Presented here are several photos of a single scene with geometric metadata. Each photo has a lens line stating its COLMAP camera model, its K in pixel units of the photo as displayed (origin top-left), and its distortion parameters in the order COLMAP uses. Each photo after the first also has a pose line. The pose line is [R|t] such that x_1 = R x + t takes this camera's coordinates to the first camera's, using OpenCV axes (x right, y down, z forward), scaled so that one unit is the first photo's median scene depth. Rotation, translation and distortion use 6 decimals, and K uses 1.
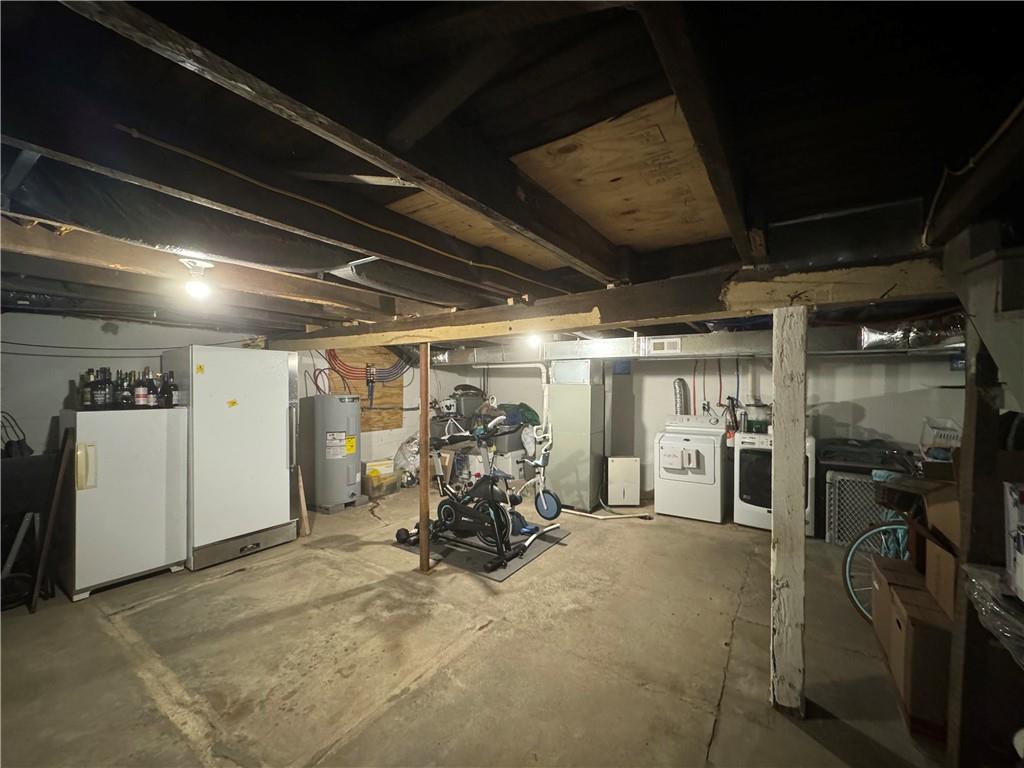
lens RADIAL K [[406.9, 0, 512.6], [0, 406.9, 384.6], [0, 0, 1]] dist [-0.001223, 0.000197]
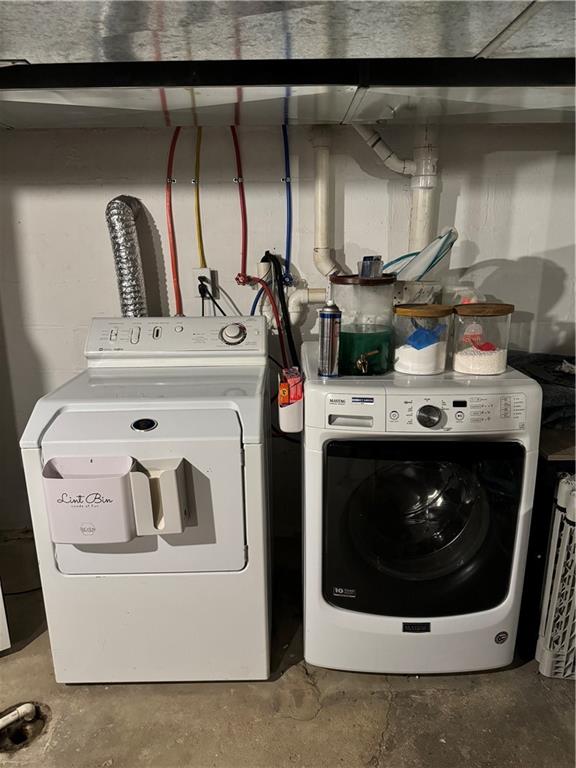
lens RADIAL K [[531.3, 0, 286.1], [0, 531.3, 386.8], [0, 0, 1]] dist [0.143244, -0.247882]
pose [[0.837663, -0.151706, 0.524697, 0.325010], [0.013819, 0.966231, 0.257305, 0.024921], [-0.546013, -0.208284, 0.811472, 0.671595]]
